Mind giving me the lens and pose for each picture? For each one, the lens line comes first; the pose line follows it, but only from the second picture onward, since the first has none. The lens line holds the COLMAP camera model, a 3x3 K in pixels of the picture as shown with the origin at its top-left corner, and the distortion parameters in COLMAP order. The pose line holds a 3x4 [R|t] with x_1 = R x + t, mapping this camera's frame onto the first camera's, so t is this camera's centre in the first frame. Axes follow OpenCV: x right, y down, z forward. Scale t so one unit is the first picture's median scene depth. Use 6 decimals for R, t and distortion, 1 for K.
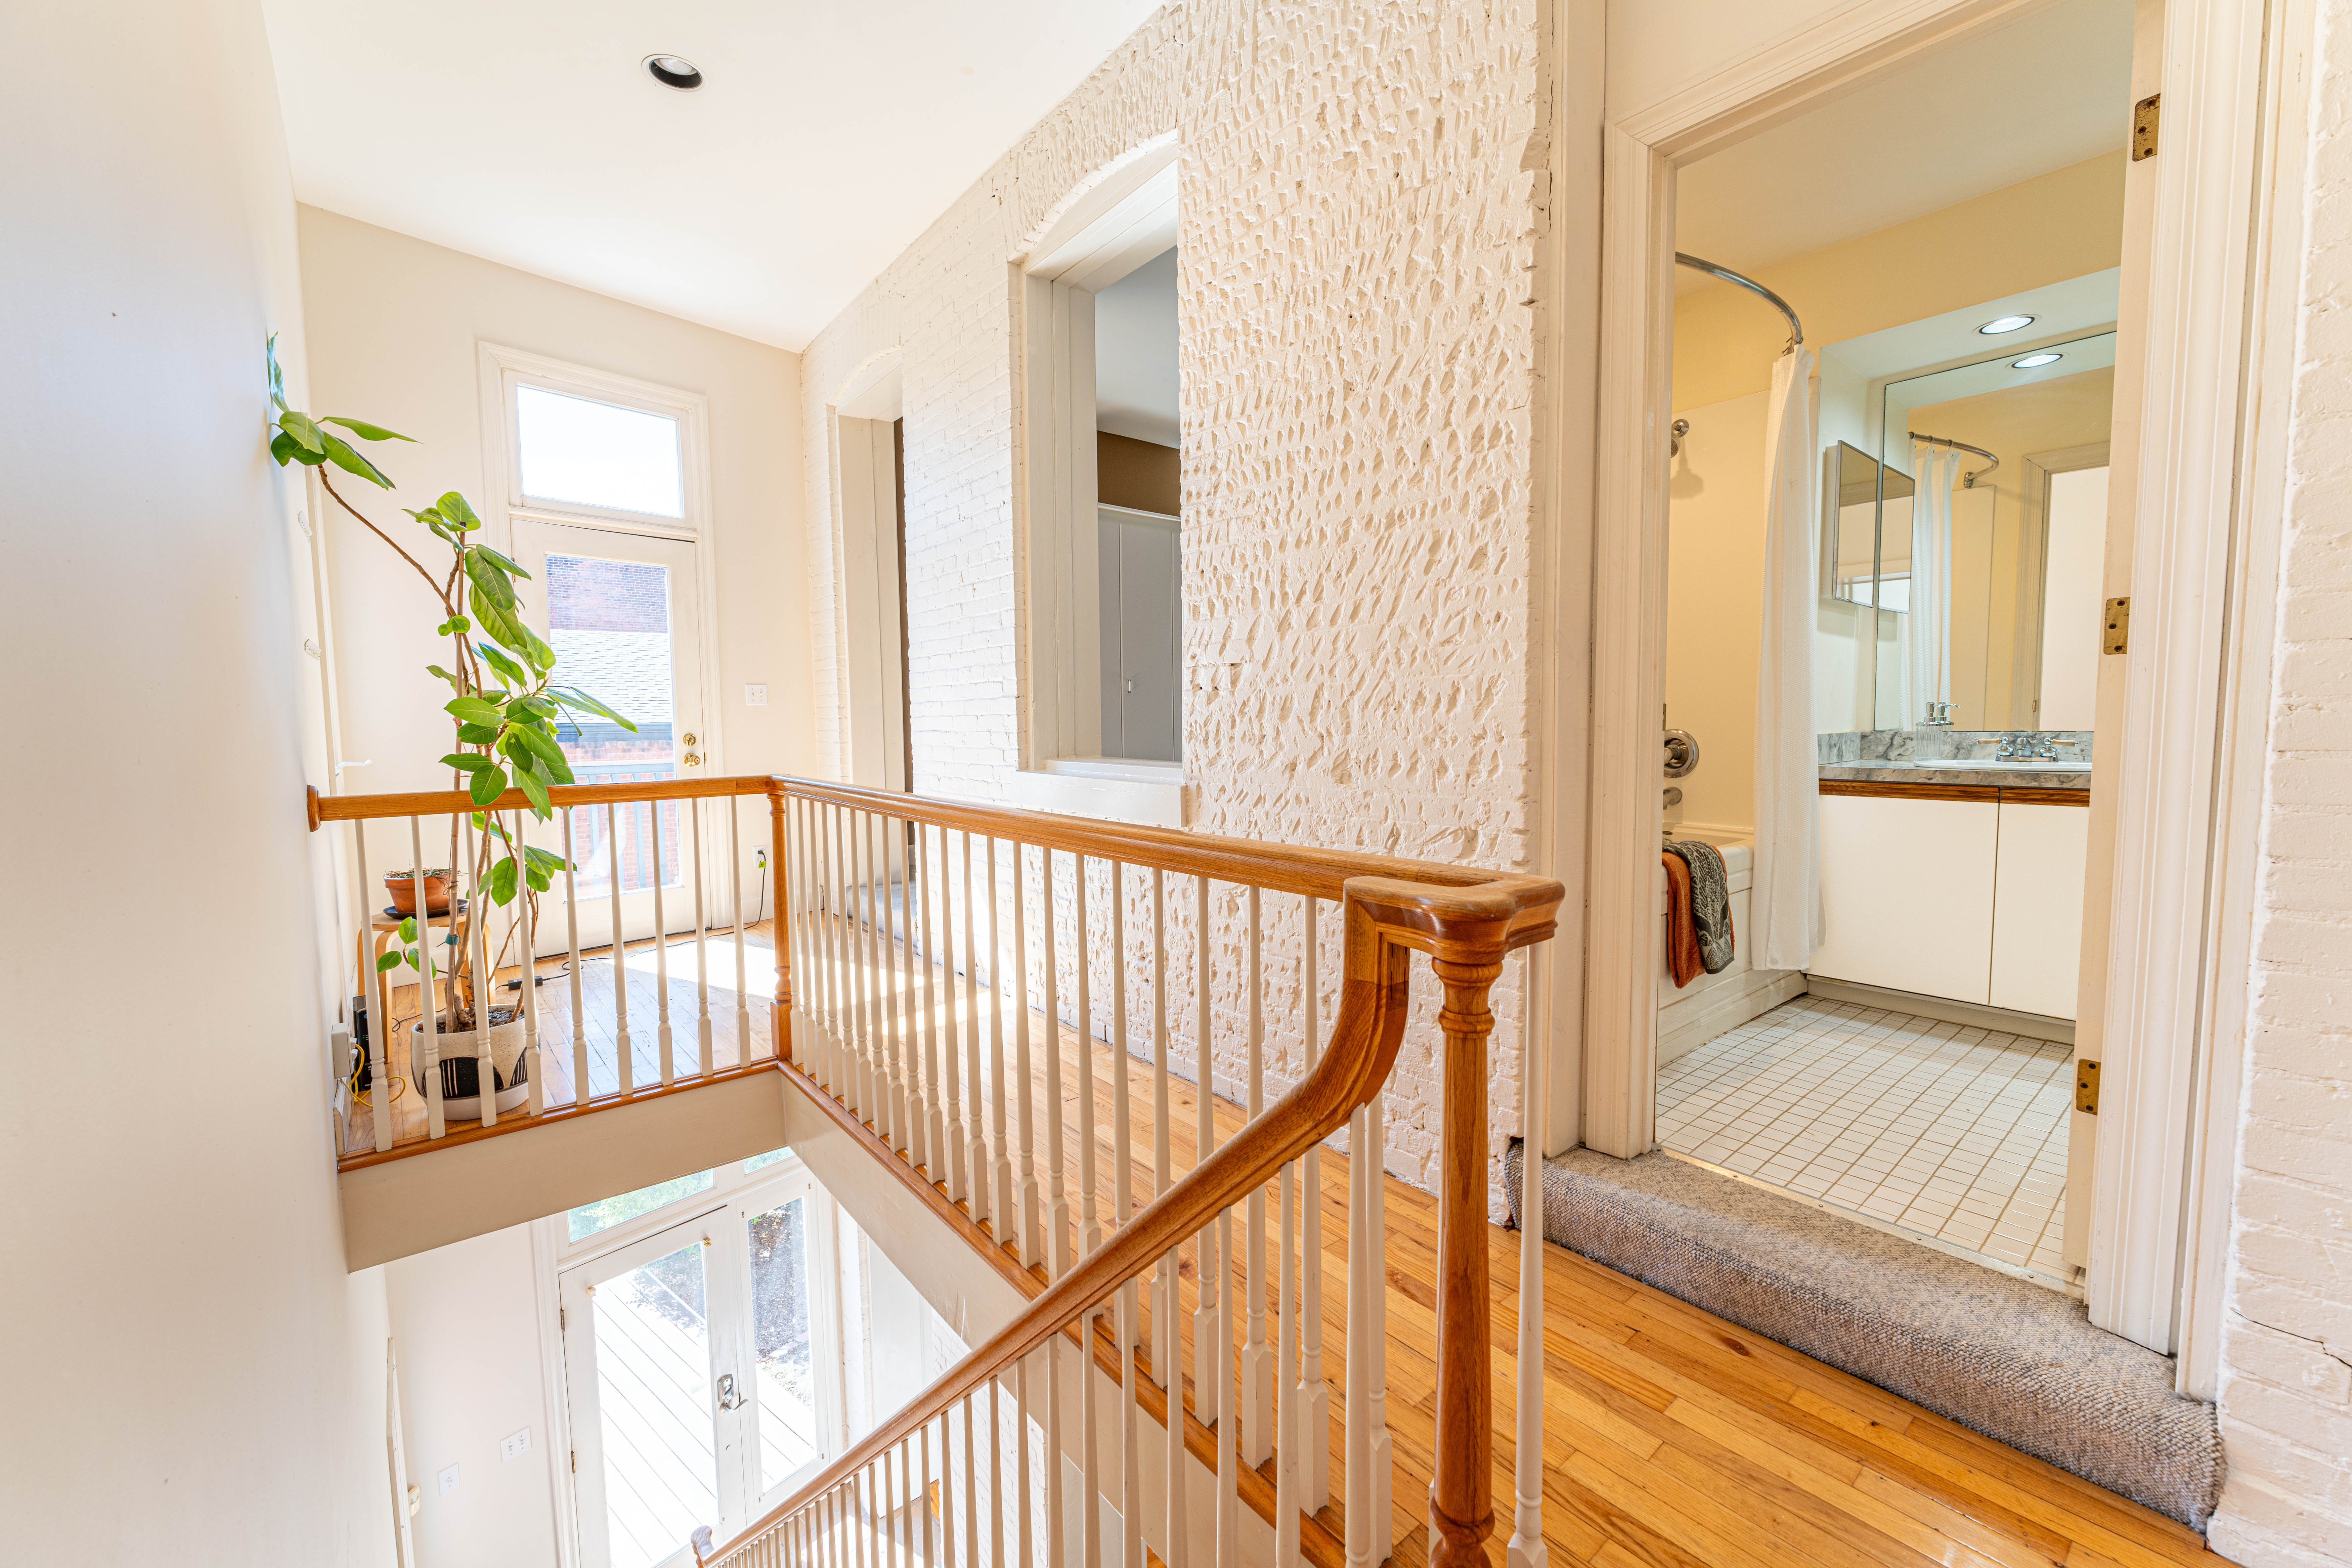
lens RADIAL K [[928.6, 0, 1176.0], [0, 928.6, 784.0], [0, 0, 1]] dist [-0.002886, -0.000303]
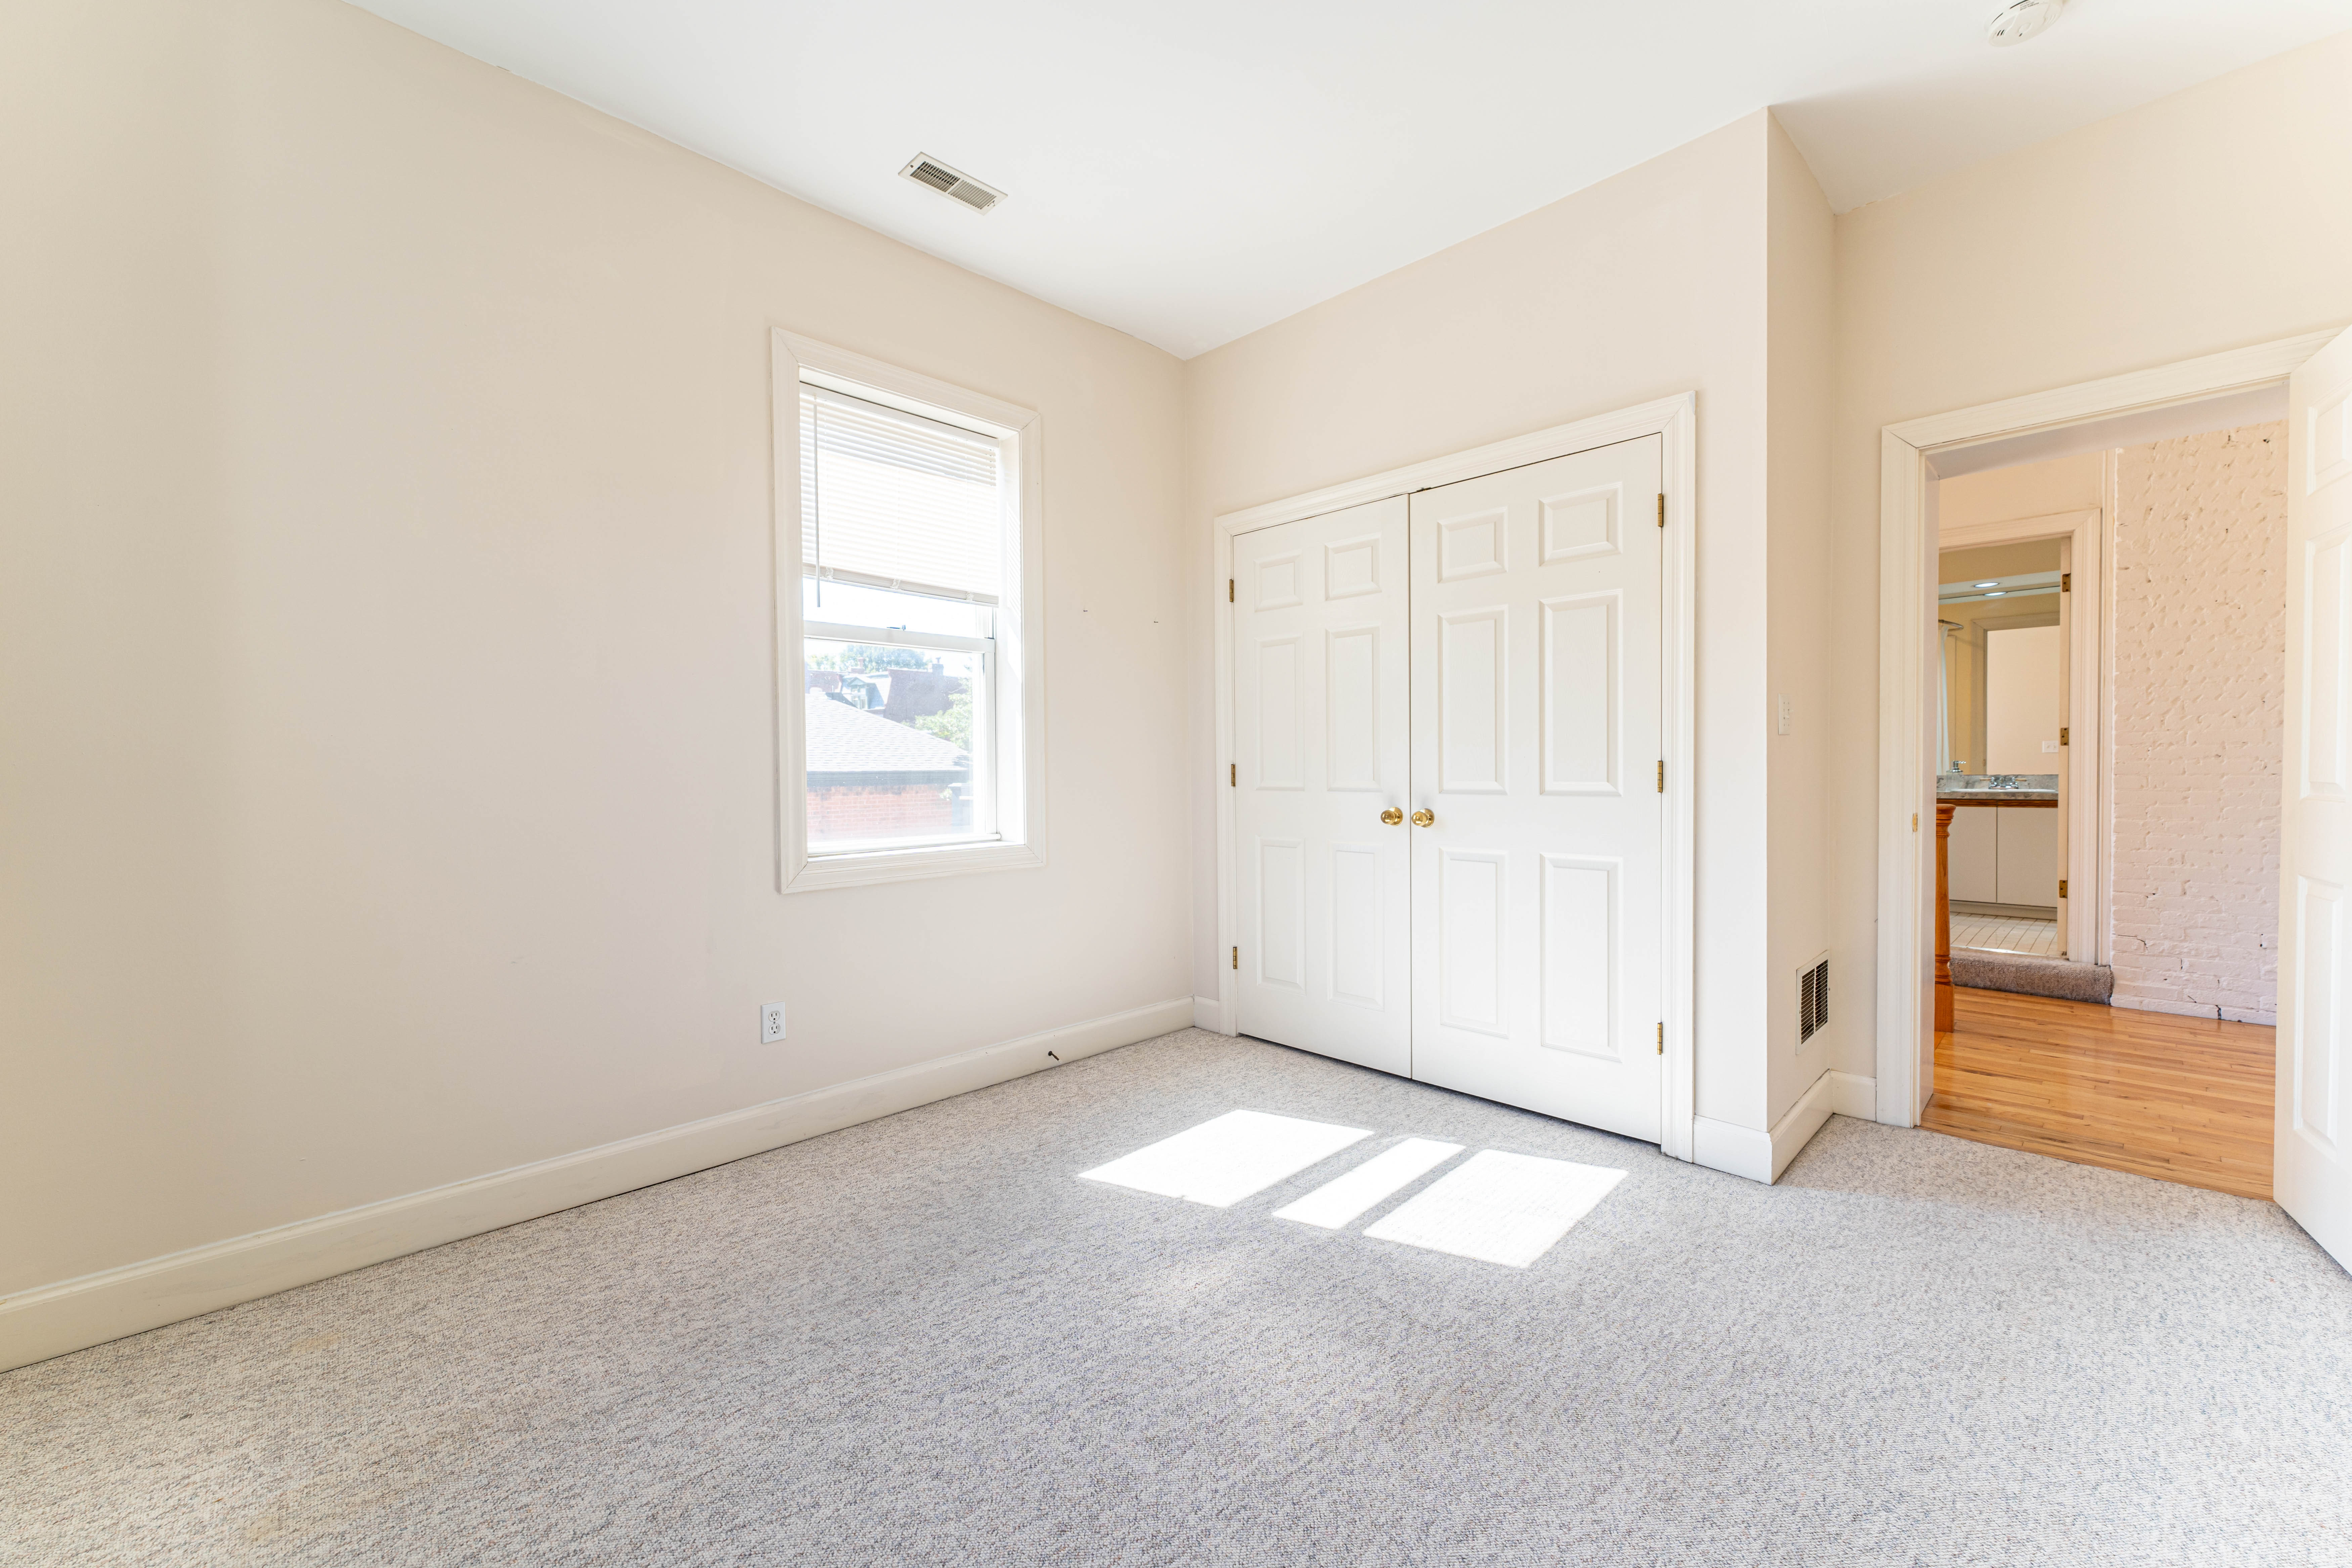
lens RADIAL K [[932.4, 0, 1176.0], [0, 932.4, 784.0], [0, 0, 1]] dist [0.001232, -0.000028]
pose [[0.996375, 0.004760, 0.084939, -2.283645], [0.000128, 0.998348, -0.057449, 0.173443], [-0.085072, 0.057252, 0.994729, -1.906497]]
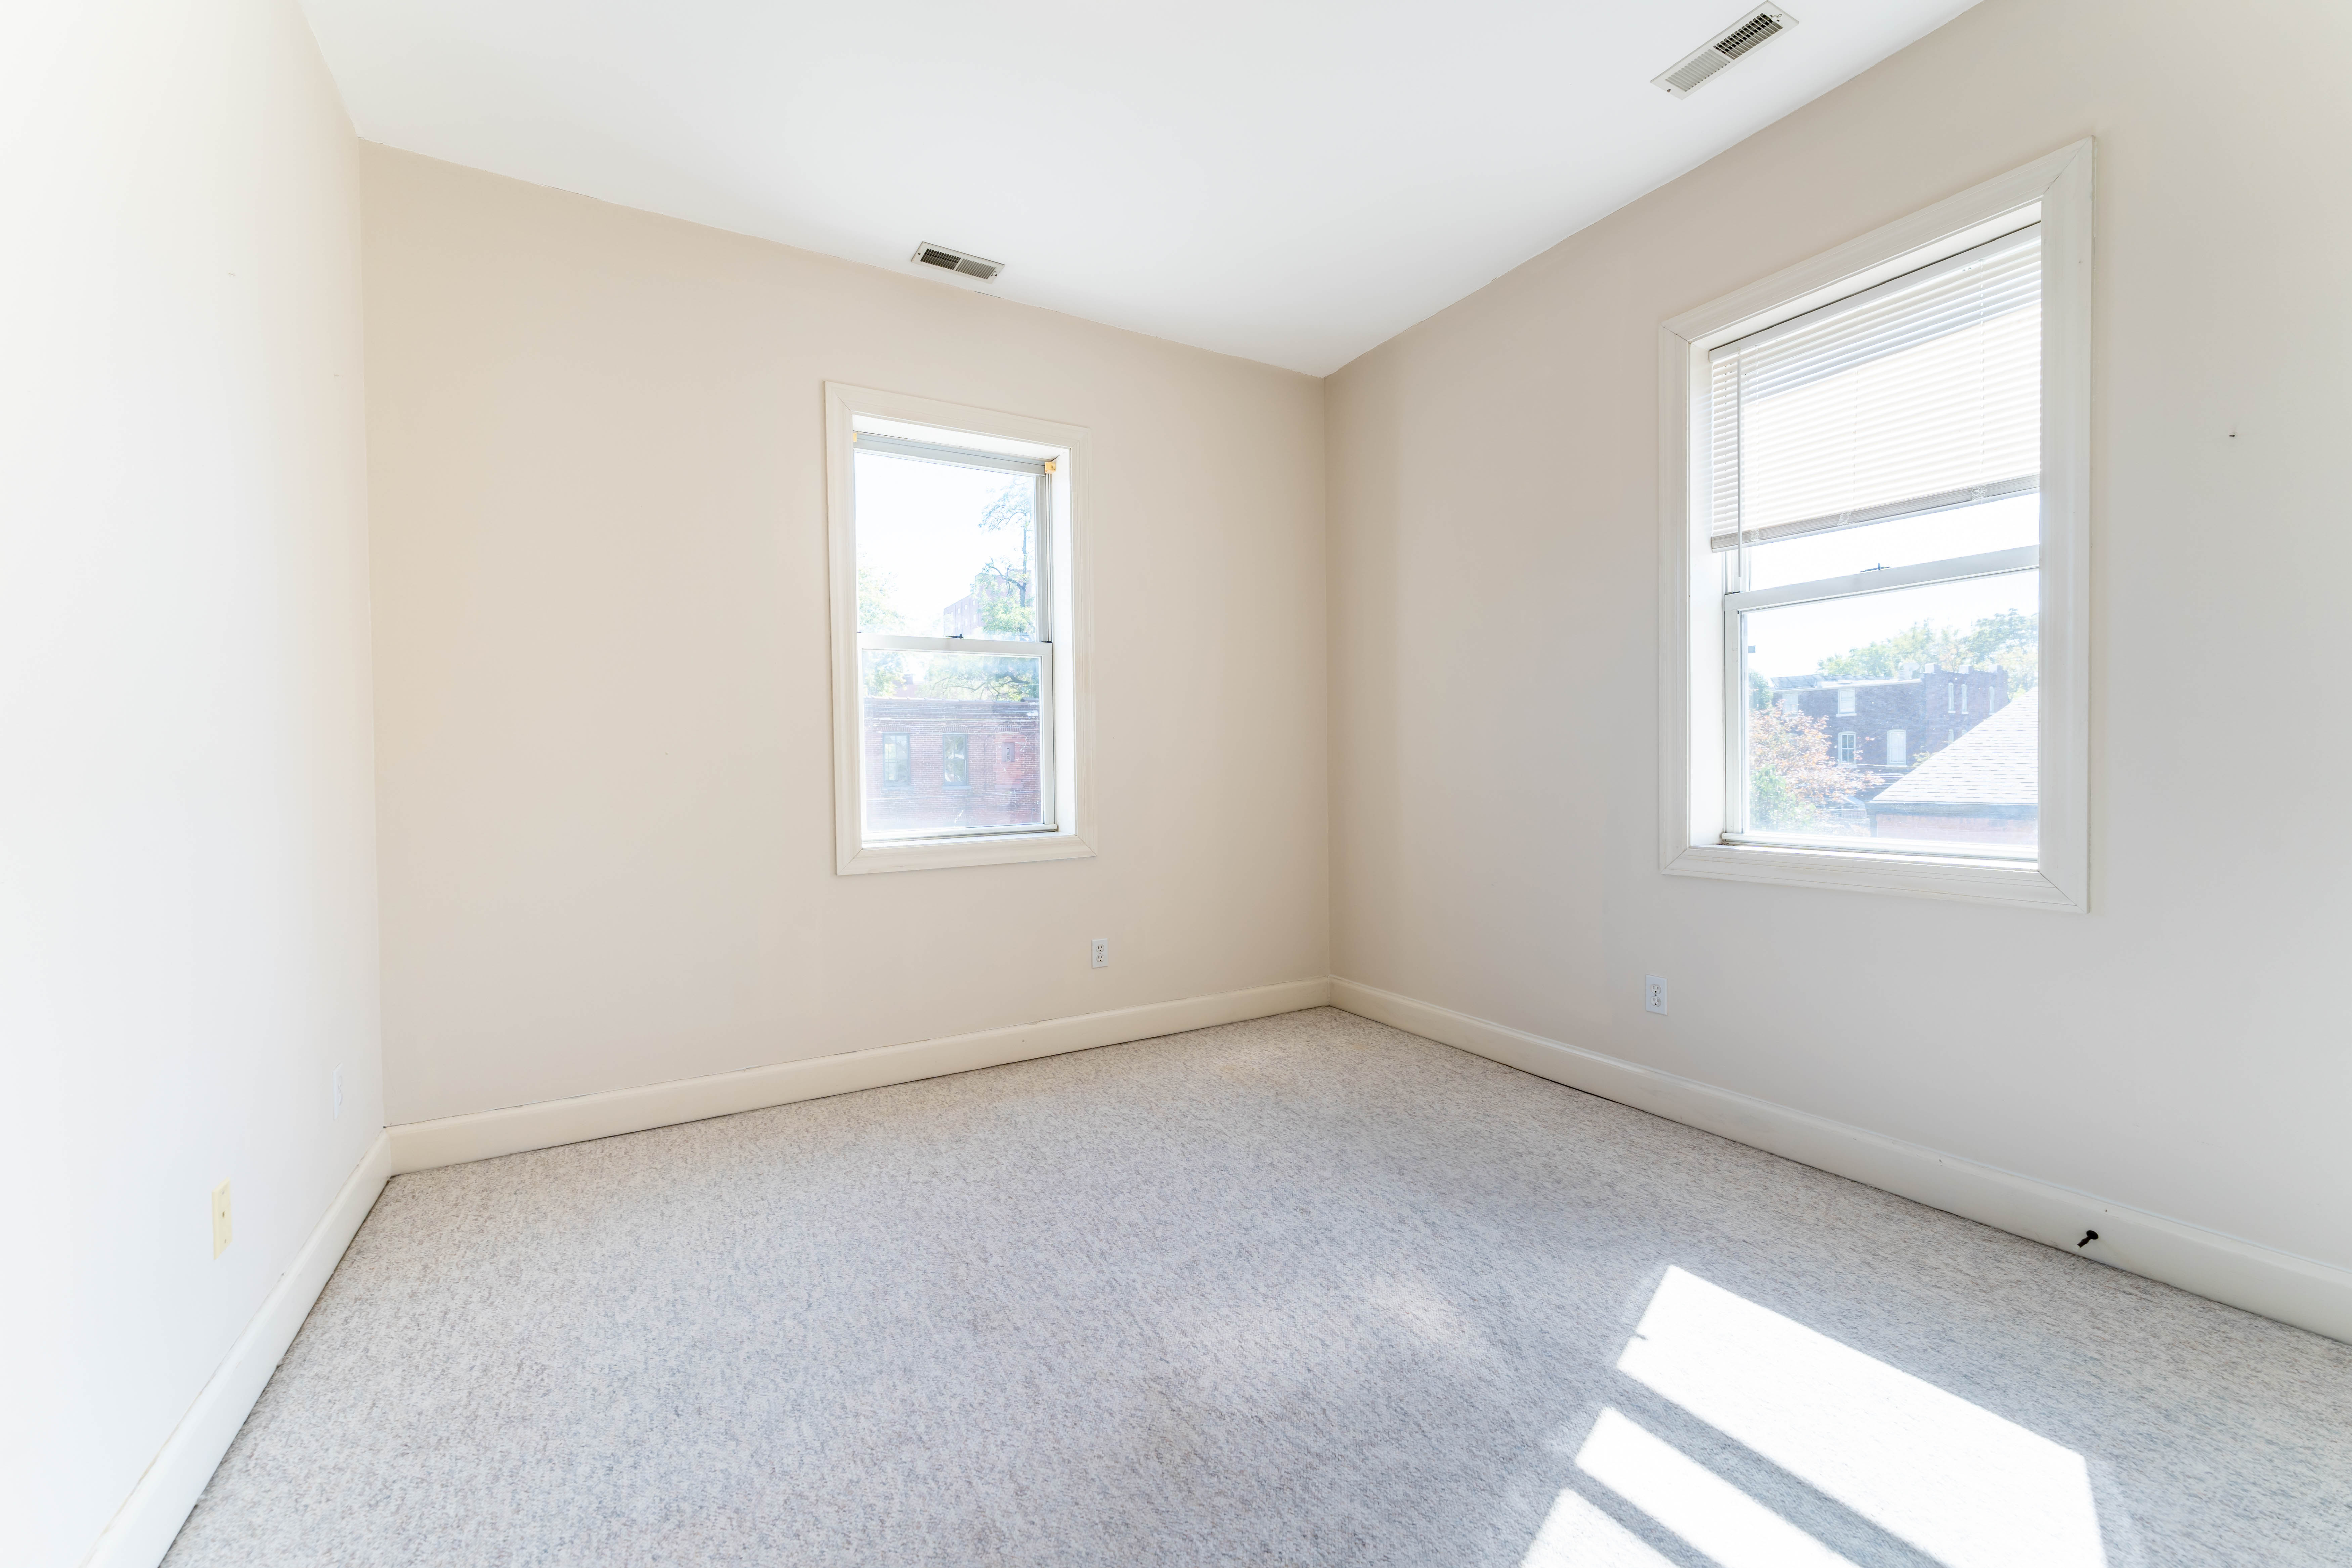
lens RADIAL K [[932.4, 0, 1176.0], [0, 932.4, 784.0], [0, 0, 1]] dist [0.001232, -0.000028]
pose [[-0.166324, 0.036720, -0.985387, 3.700251], [-0.056396, 0.997317, 0.046683, -0.269520], [0.984457, 0.063336, -0.163807, 3.316685]]
